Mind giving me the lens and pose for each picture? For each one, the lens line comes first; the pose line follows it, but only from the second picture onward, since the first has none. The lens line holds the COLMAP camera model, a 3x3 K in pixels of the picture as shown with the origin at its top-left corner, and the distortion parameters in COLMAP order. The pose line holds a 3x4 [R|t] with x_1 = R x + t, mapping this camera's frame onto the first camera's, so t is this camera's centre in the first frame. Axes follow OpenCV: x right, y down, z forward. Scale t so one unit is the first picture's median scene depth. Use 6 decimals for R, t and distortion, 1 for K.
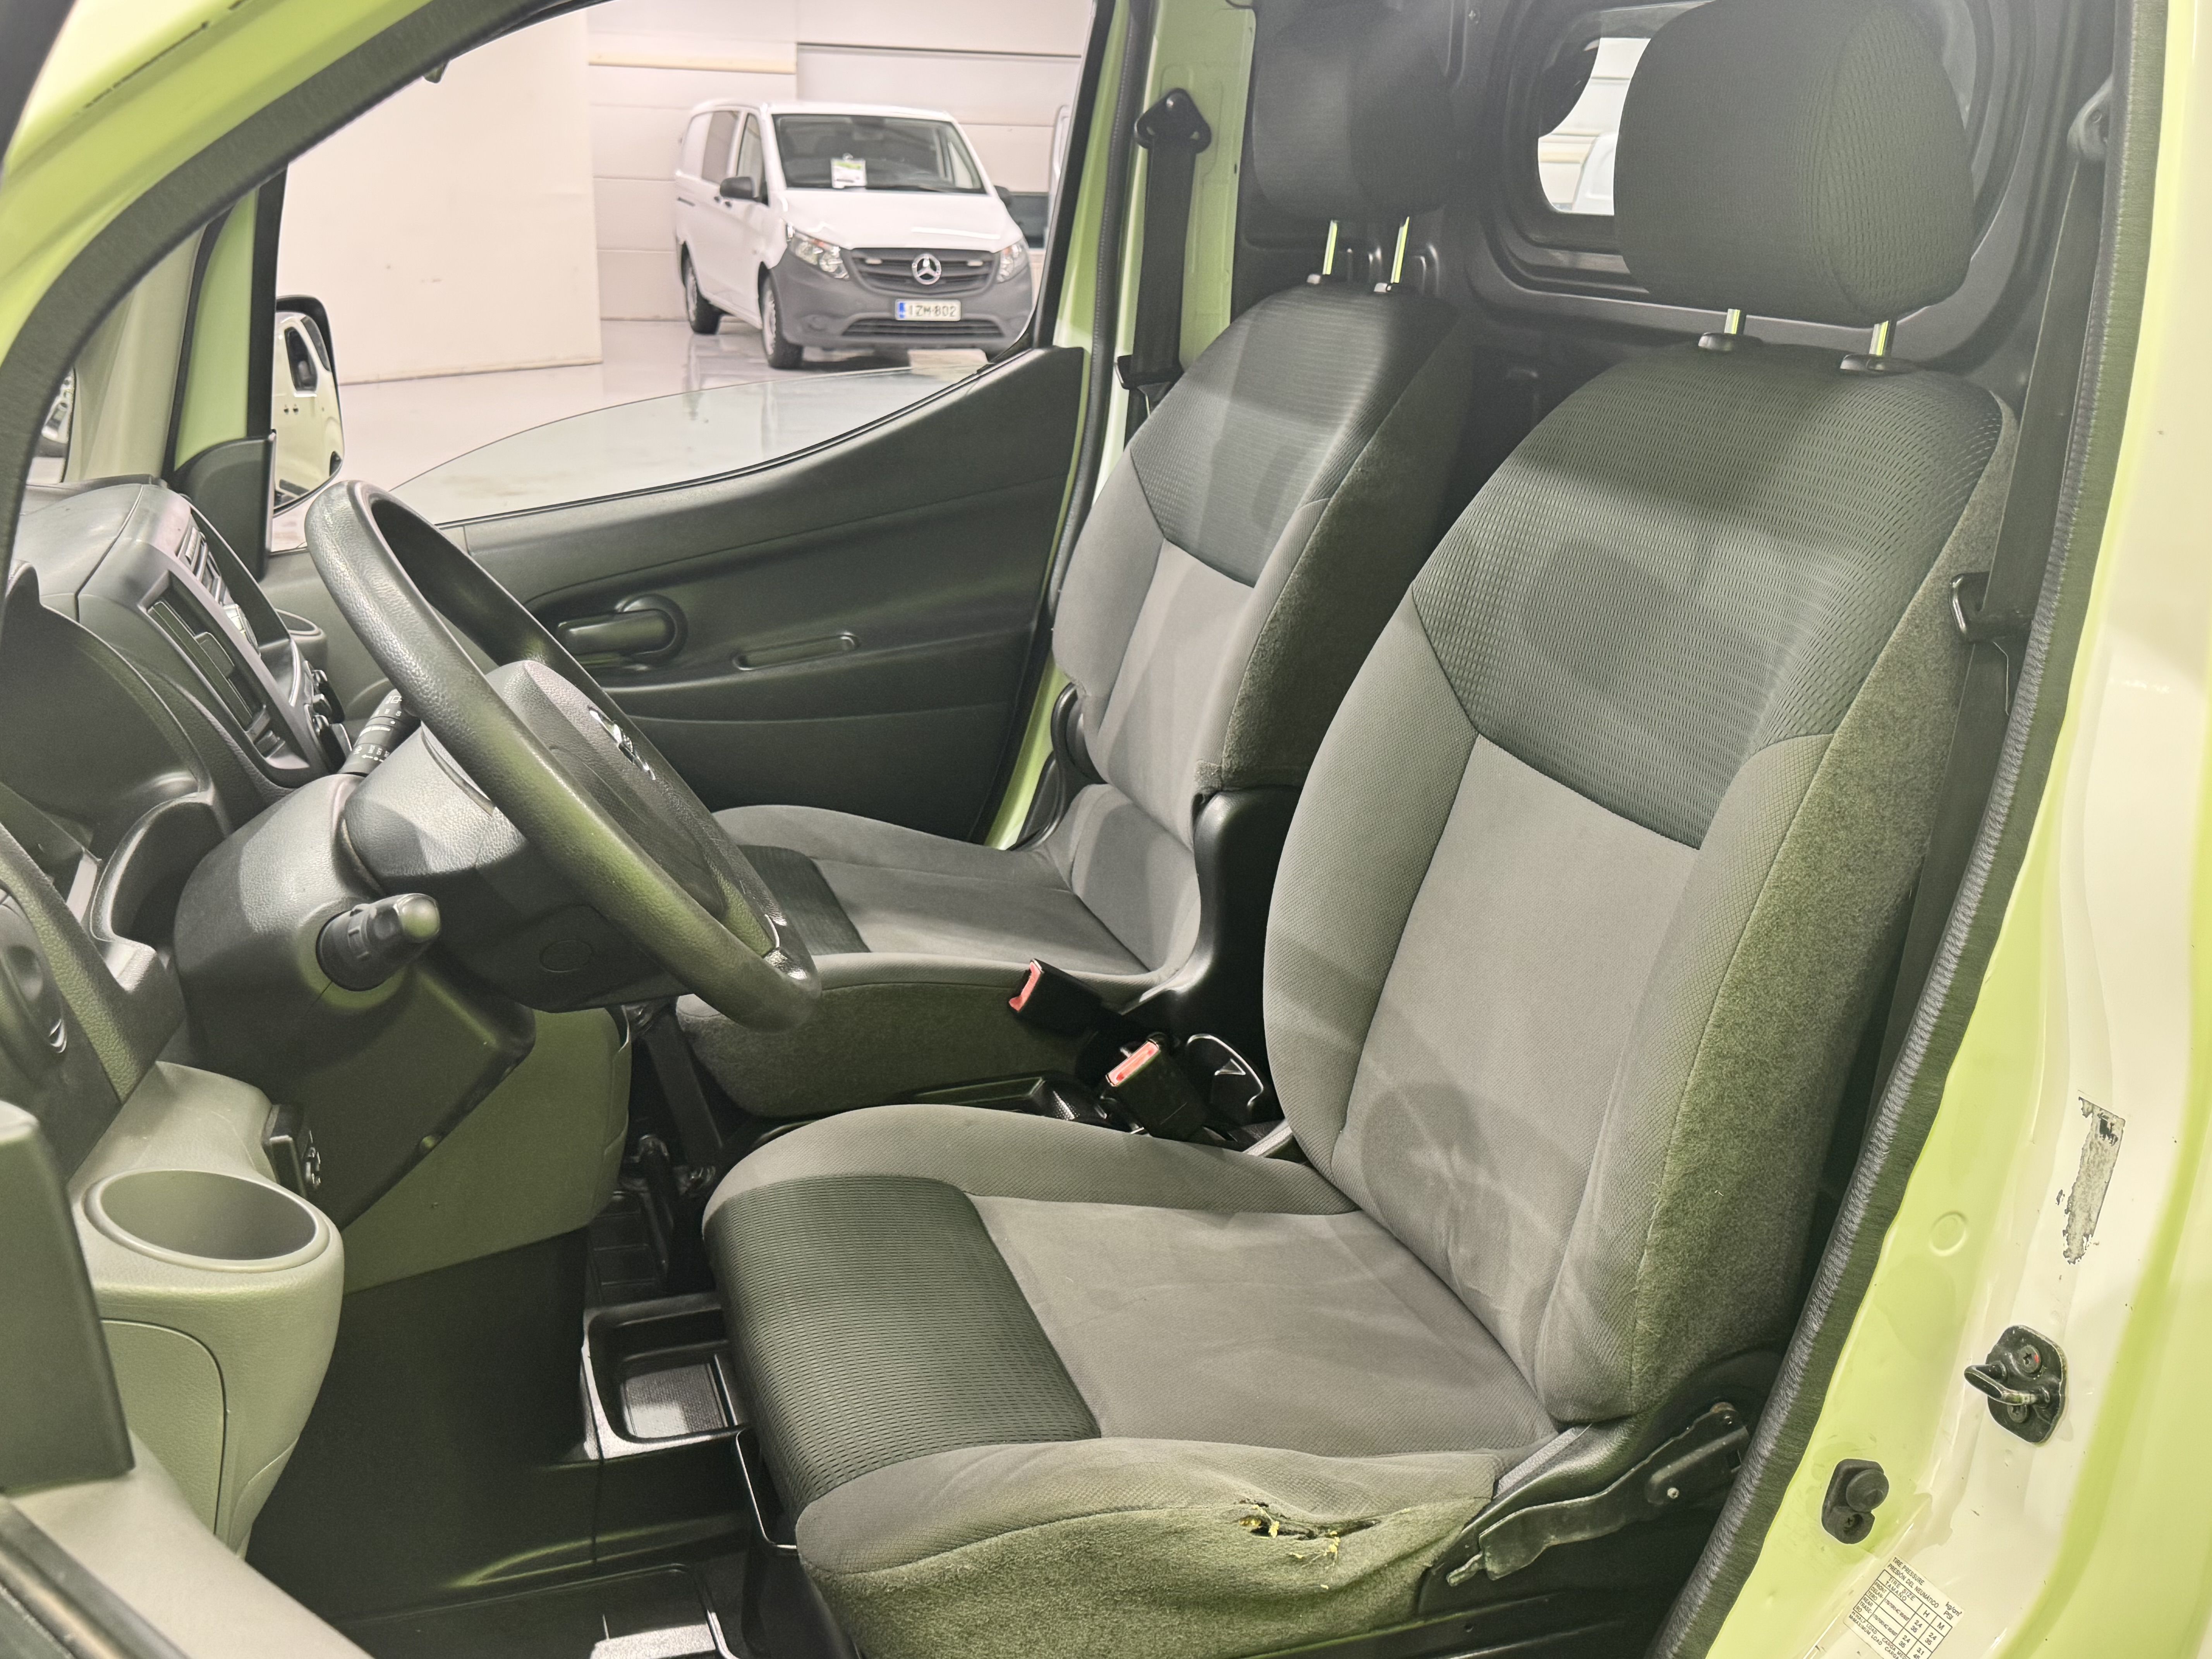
lens RADIAL K [[2222.1, 0, 1107.0], [0, 2222.1, 842.3], [0, 0, 1]] dist [0.157989, -0.339916]
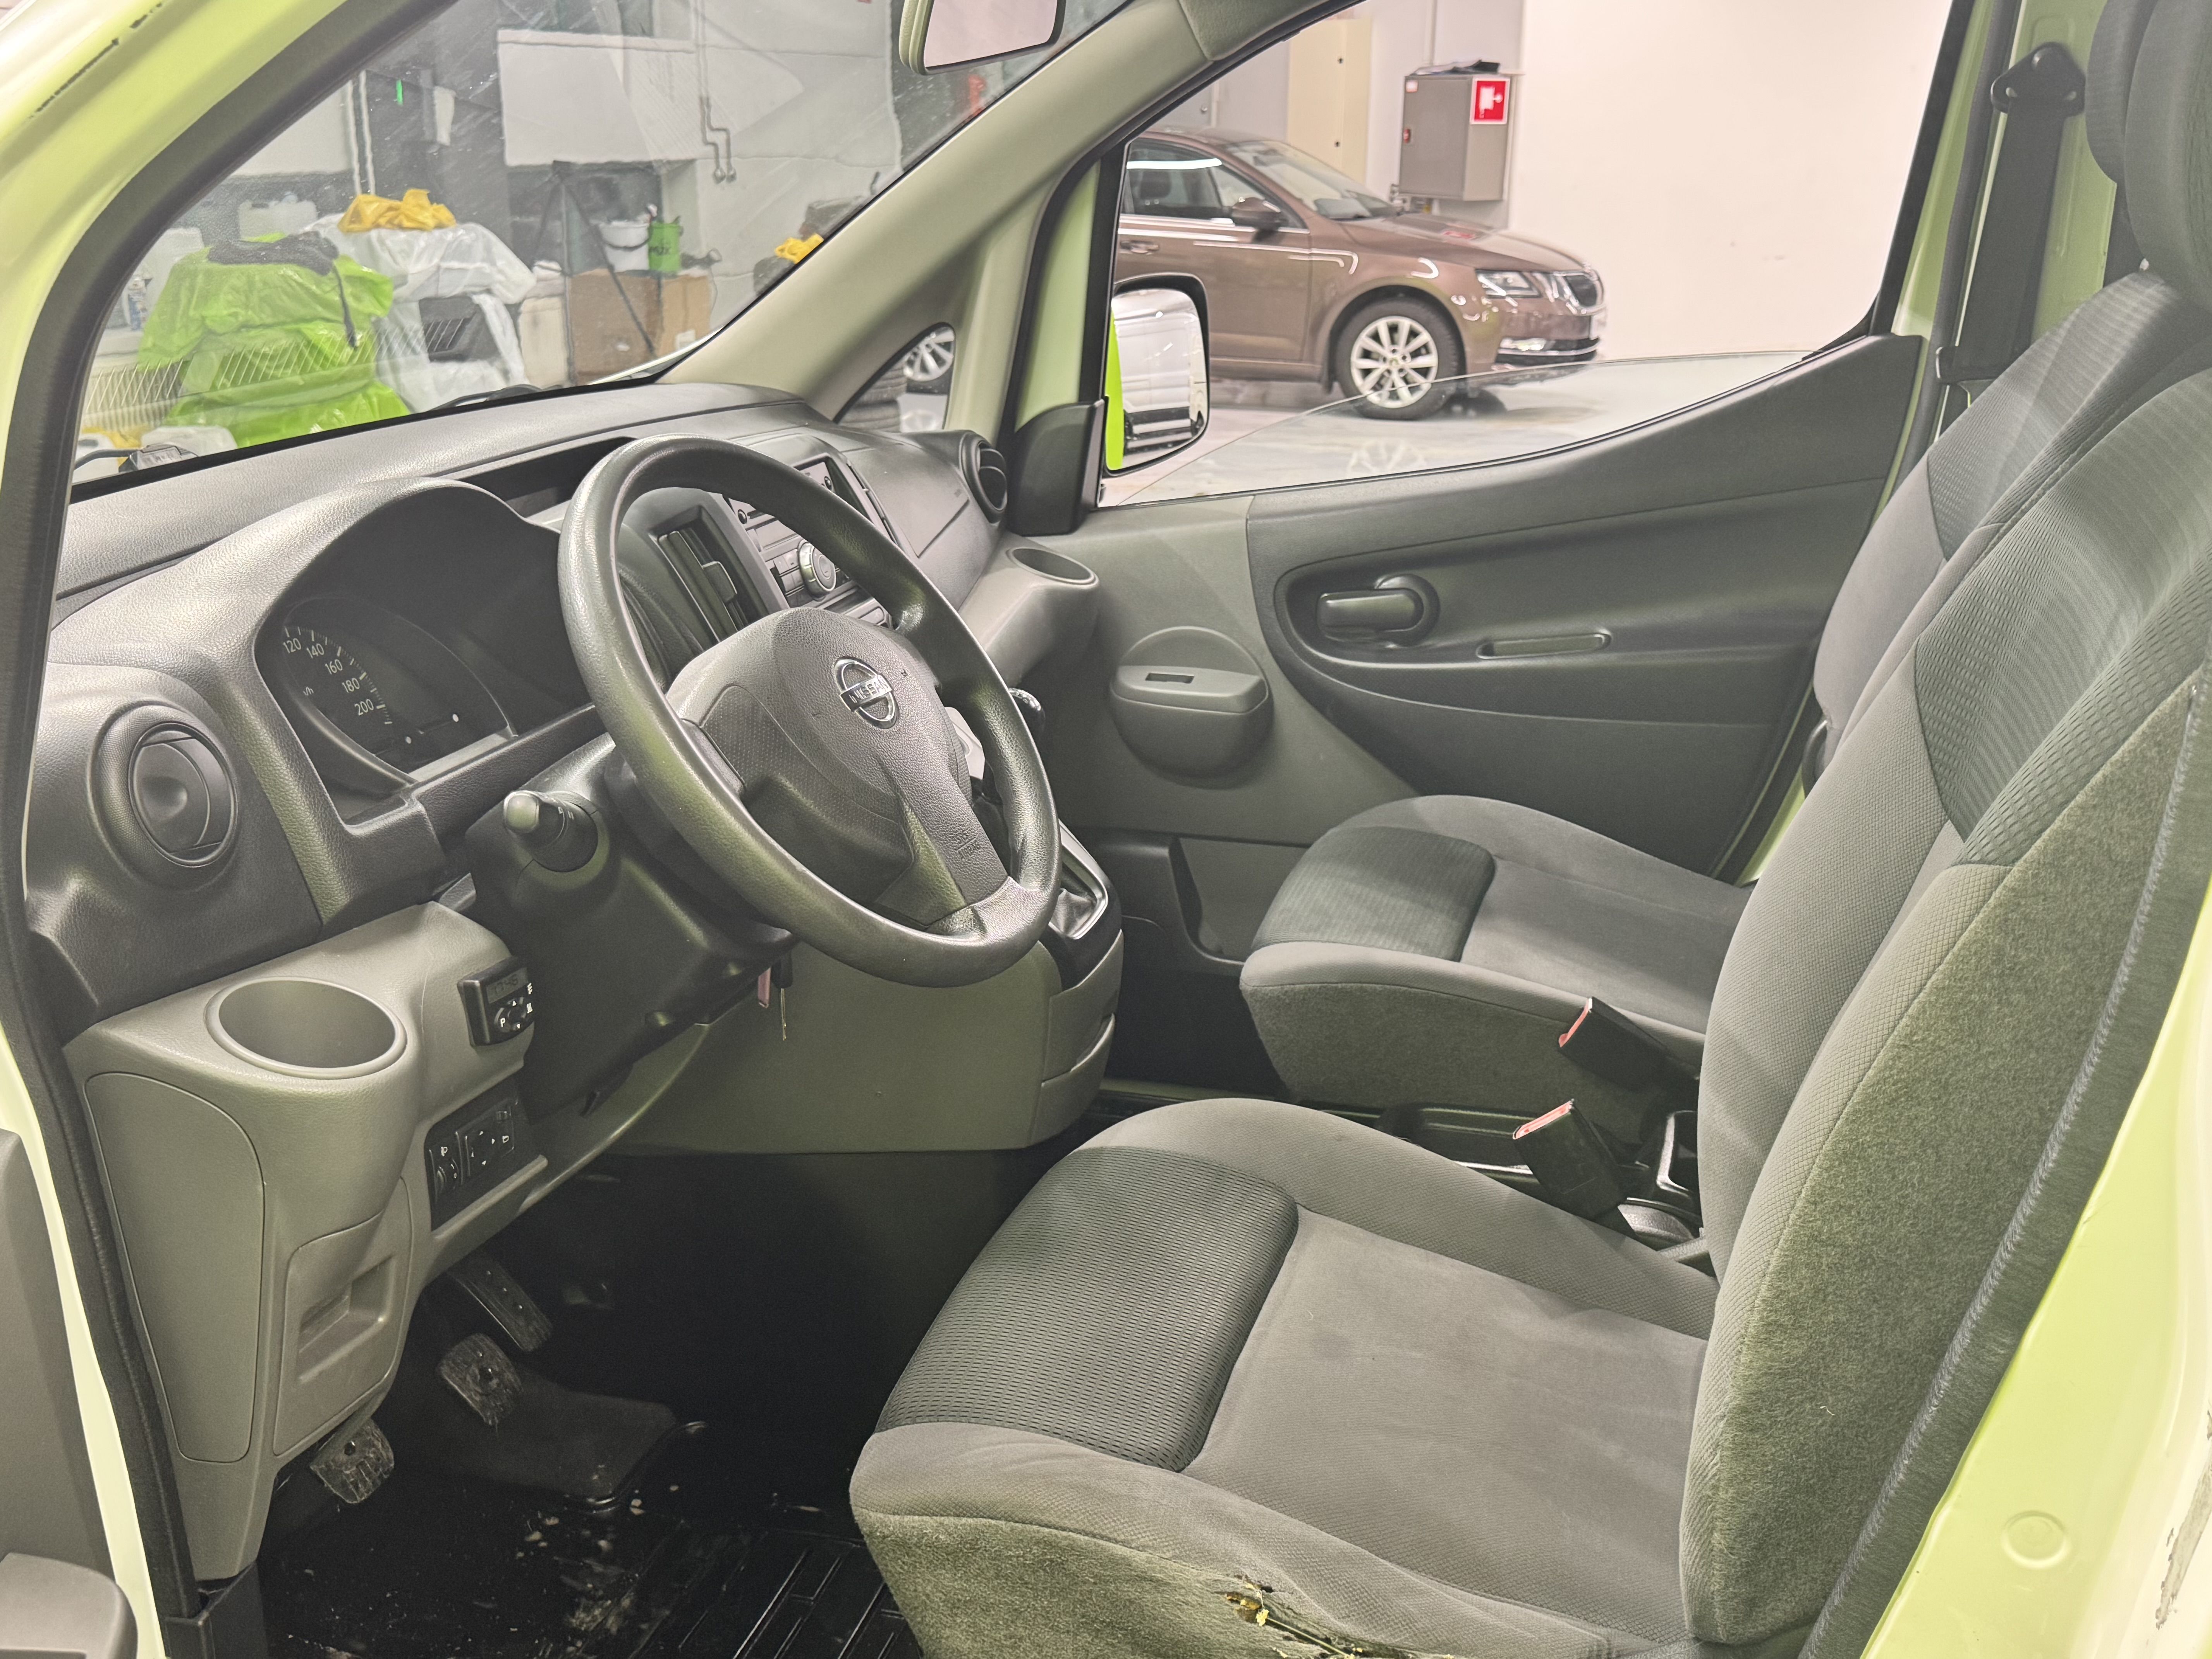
lens RADIAL K [[2222.1, 0, 1107.0], [0, 2222.1, 842.3], [0, 0, 1]] dist [0.157989, -0.339916]
pose [[0.818845, 0.158226, -0.551776, 0.437132], [-0.152825, 0.986658, 0.056136, -0.046466], [0.553296, 0.038358, 0.832101, 0.163427]]
